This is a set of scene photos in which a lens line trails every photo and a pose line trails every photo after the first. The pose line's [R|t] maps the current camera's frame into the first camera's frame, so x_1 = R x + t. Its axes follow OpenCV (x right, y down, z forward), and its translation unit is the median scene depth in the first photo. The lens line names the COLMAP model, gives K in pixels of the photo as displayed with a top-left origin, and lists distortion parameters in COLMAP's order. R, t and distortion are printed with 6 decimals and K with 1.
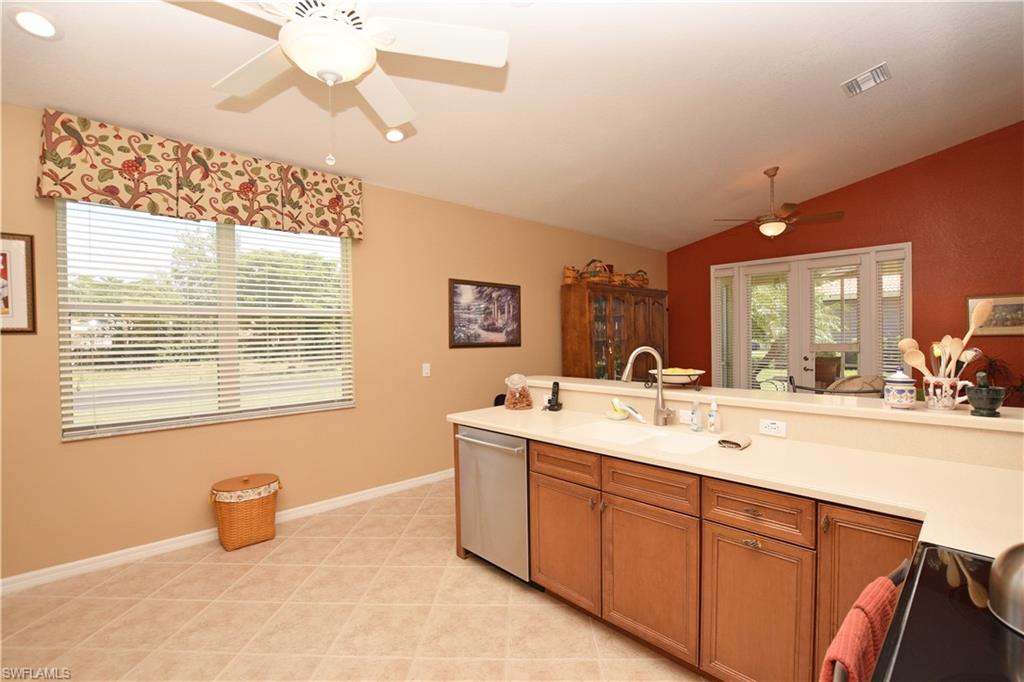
lens RADIAL K [[461.3, 0, 501.6], [0, 461.3, 352.4], [0, 0, 1]] dist [-0.022176, 0.000367]
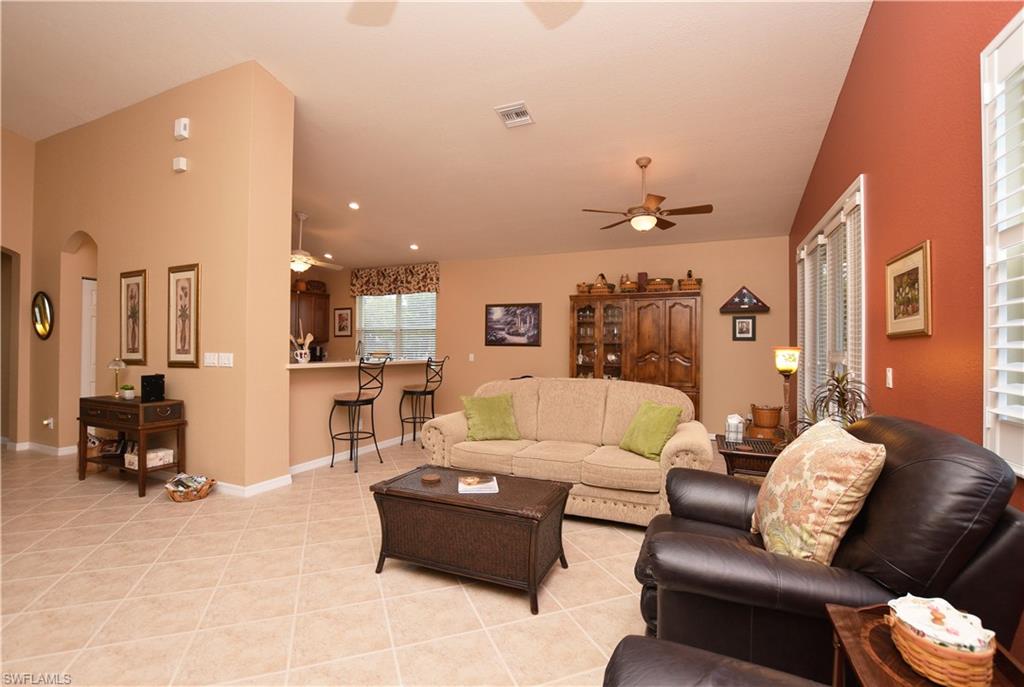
lens RADIAL K [[459.5, 0, 512.0], [0, 459.5, 343.5], [0, 0, 1]] dist [-0.002379, -0.005706]
pose [[0.397165, 0.007651, -0.917716, 1.331947], [-0.043629, 0.998992, -0.010553, -0.003812], [0.916710, 0.044230, 0.397098, 0.384844]]
